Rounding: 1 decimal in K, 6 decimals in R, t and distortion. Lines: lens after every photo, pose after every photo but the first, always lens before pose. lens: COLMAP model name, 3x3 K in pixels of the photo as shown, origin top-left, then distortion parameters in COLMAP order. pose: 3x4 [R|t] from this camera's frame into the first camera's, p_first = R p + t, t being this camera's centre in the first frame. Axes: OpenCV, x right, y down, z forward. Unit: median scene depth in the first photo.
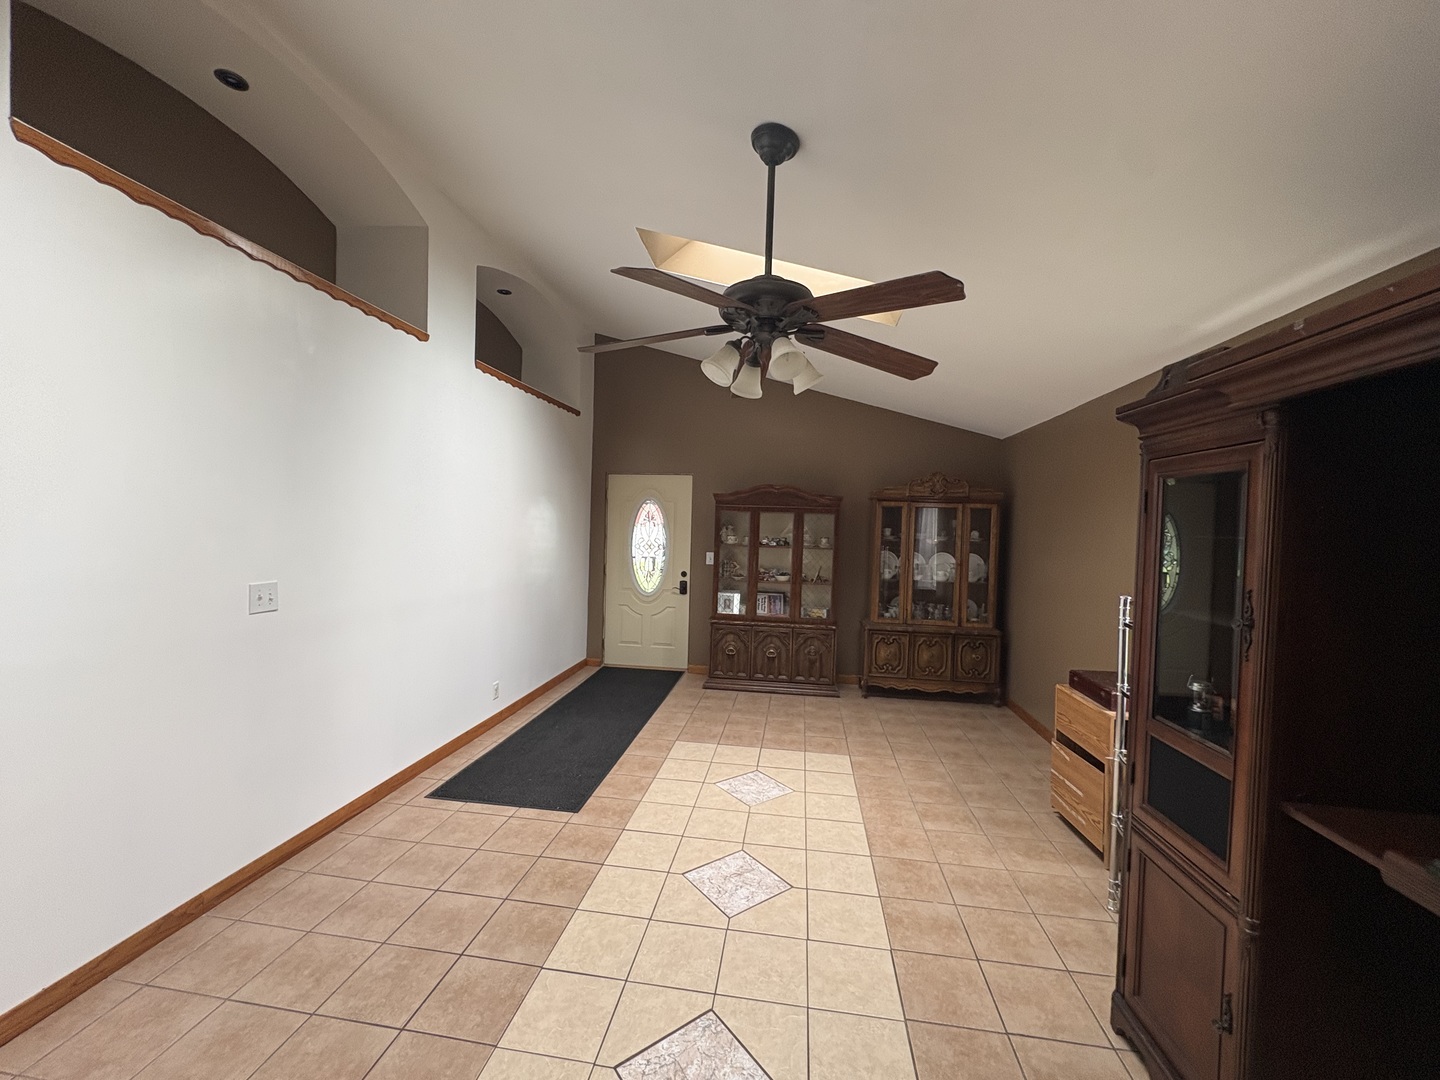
lens RADIAL K [[572.5, 0, 716.3], [0, 572.5, 541.9], [0, 0, 1]] dist [-0.000212, 0.000277]
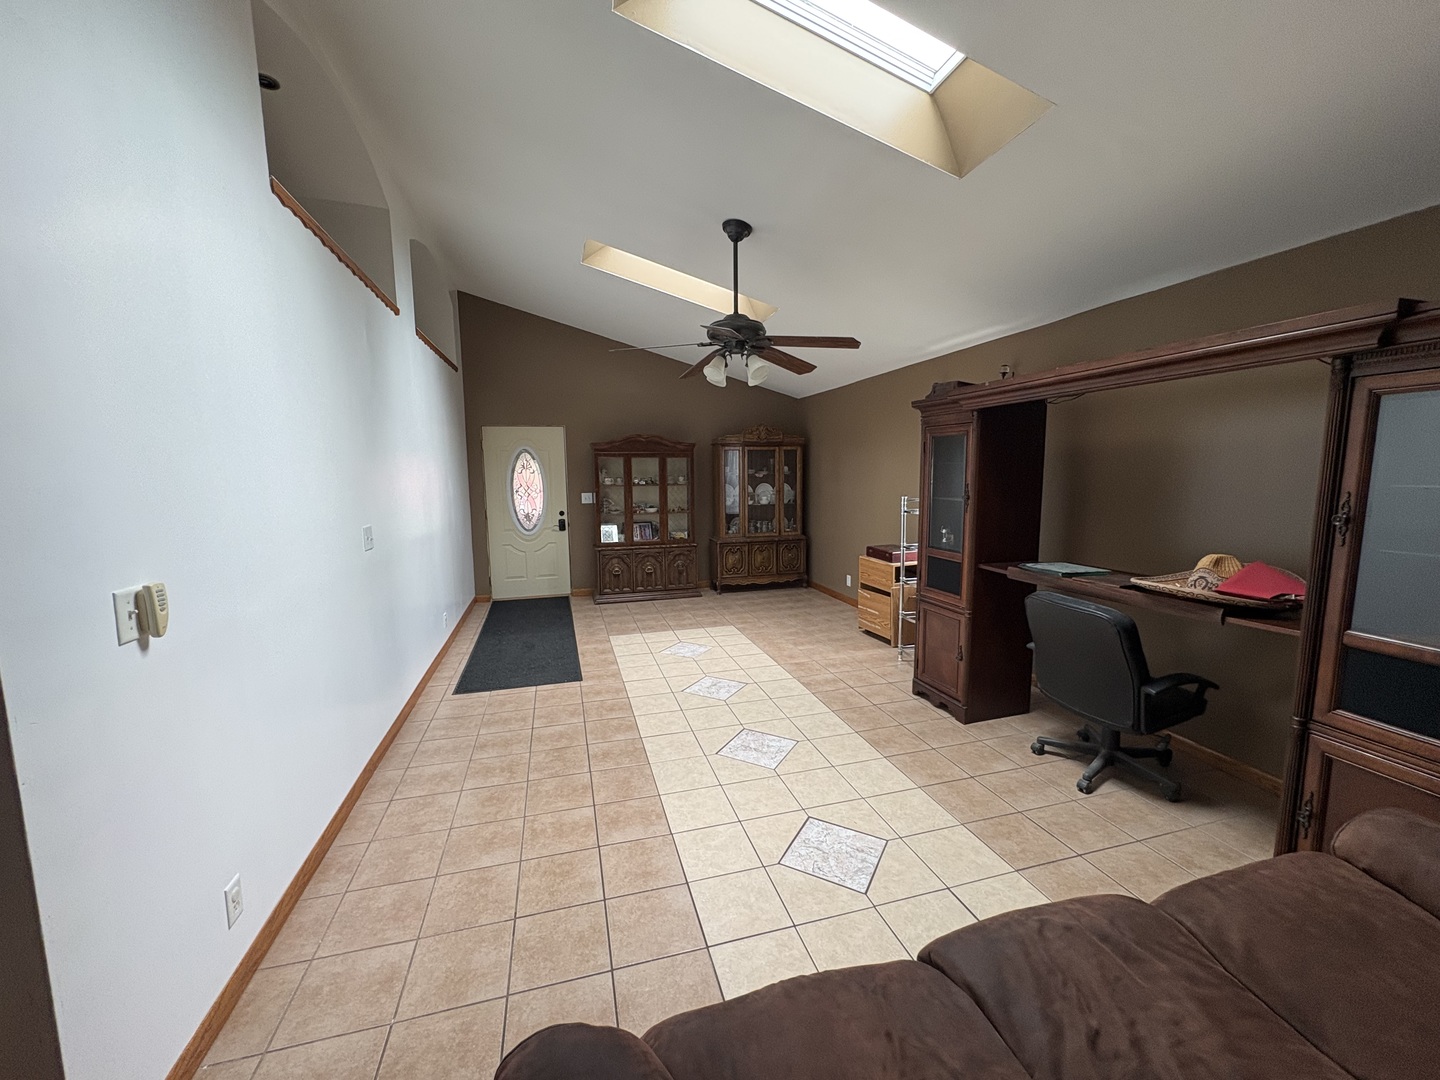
lens RADIAL K [[572.5, 0, 716.3], [0, 572.5, 541.9], [0, 0, 1]] dist [-0.000212, 0.000277]
pose [[0.913413, -0.088955, 0.397194, -0.277563], [0.049062, 0.992774, 0.109512, 0.002397], [-0.404065, -0.080543, 0.911177, -0.217665]]
